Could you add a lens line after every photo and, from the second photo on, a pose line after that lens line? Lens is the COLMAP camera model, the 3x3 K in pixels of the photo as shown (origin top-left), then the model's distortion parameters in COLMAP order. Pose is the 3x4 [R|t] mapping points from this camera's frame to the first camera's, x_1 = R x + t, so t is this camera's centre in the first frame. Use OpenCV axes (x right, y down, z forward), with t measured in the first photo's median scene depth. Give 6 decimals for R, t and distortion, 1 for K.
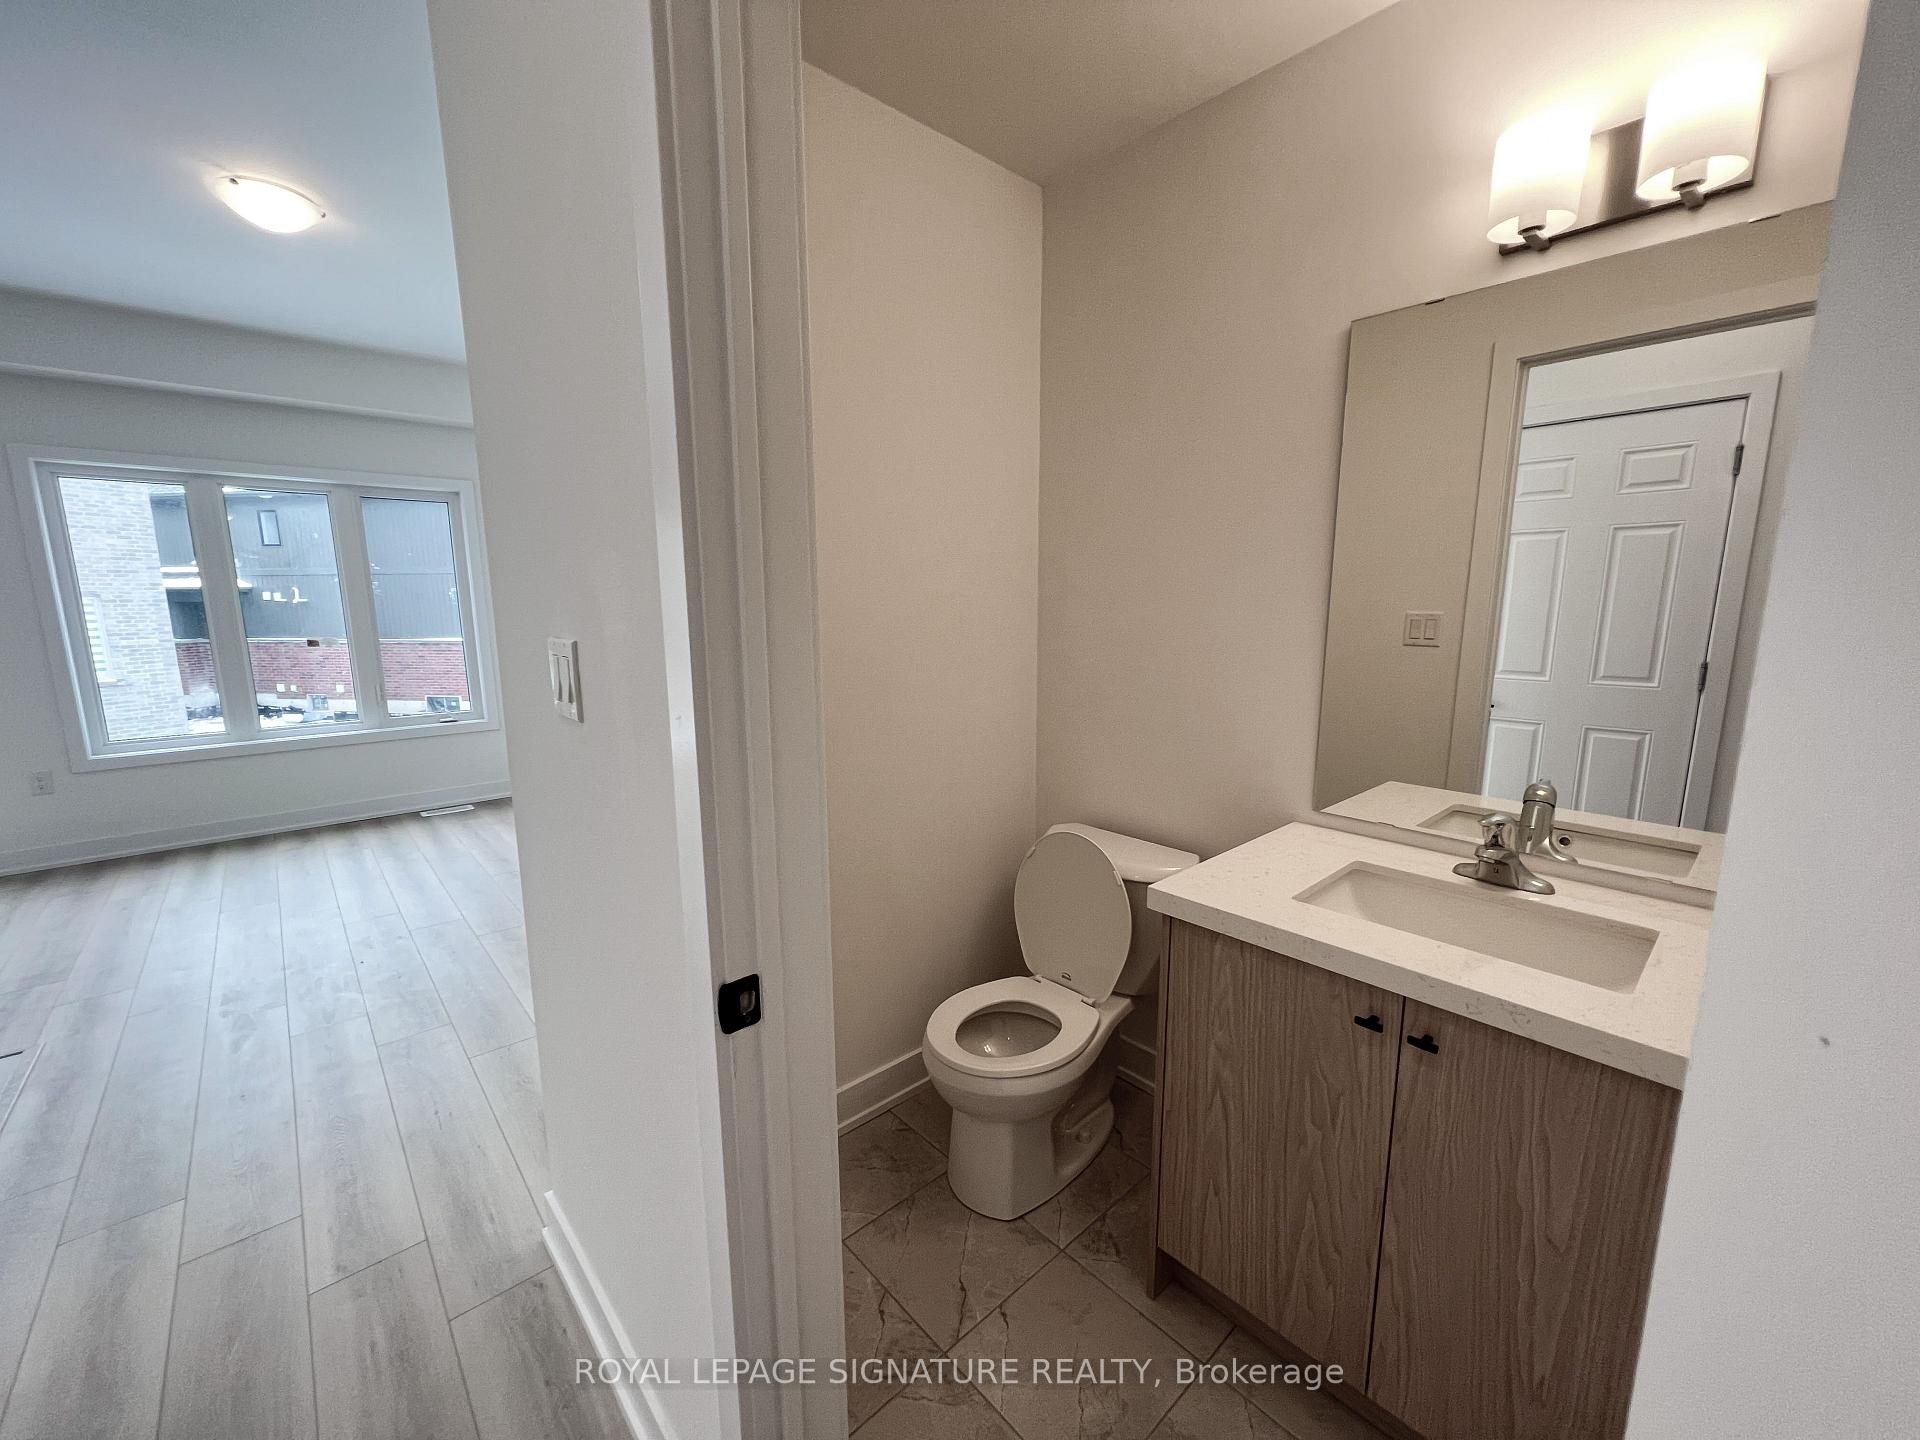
lens RADIAL K [[765.3, 0, 959.2], [0, 765.3, 730.5], [0, 0, 1]] dist [-0.000373, 0.000097]
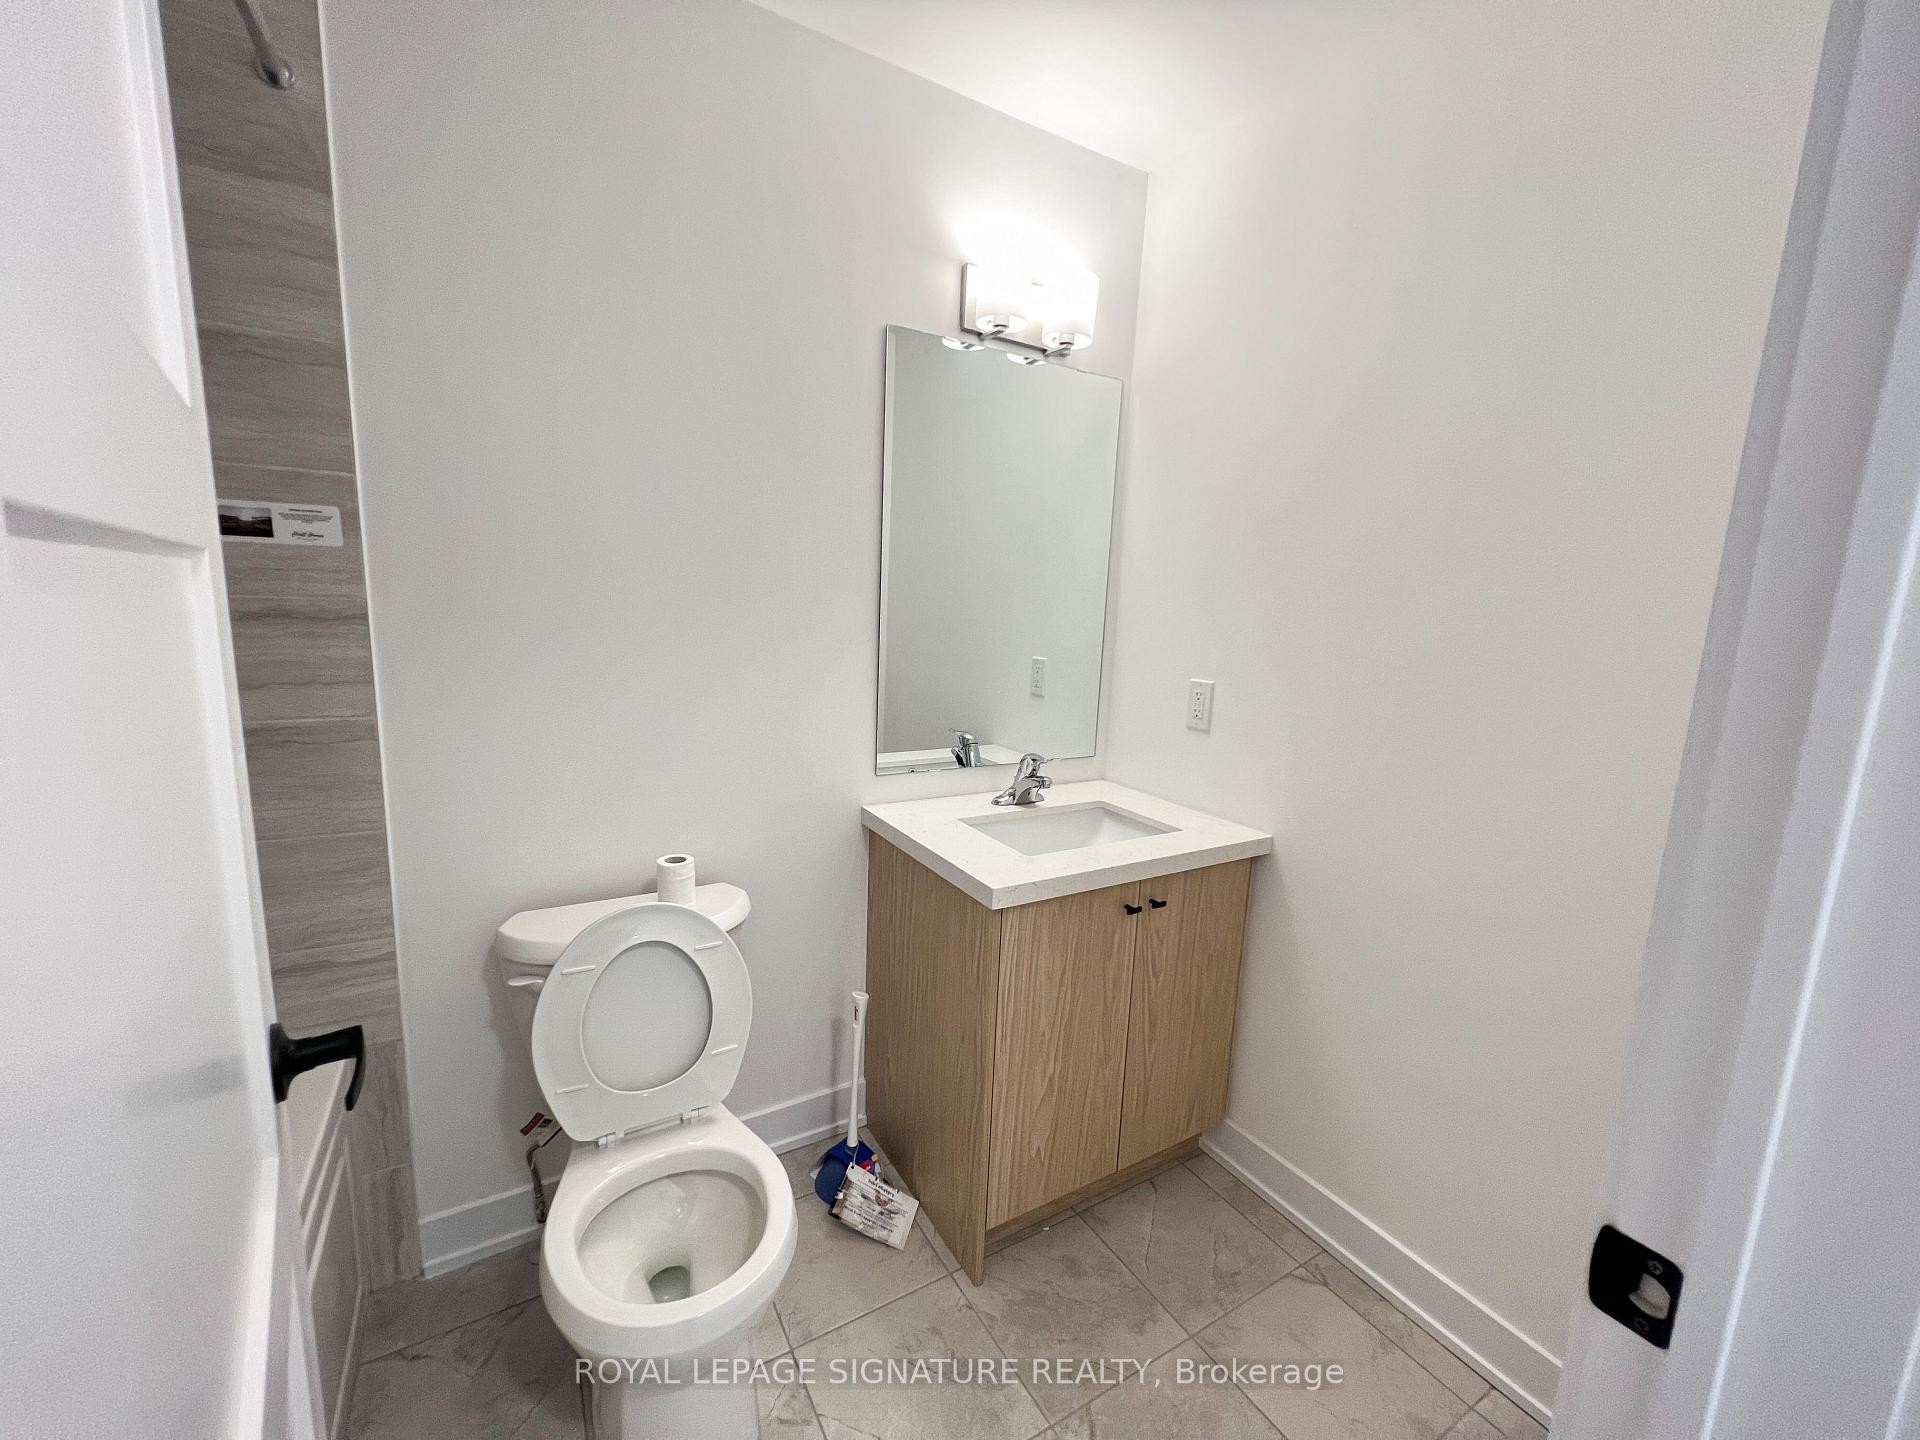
lens RADIAL K [[765.3, 0, 959.2], [0, 765.3, 730.5], [0, 0, 1]] dist [-0.000373, 0.000097]
pose [[0.199194, -0.145995, 0.969024, -0.622777], [0.126606, 0.984387, 0.122285, -0.108080], [-0.971747, 0.098325, 0.214568, 0.760901]]
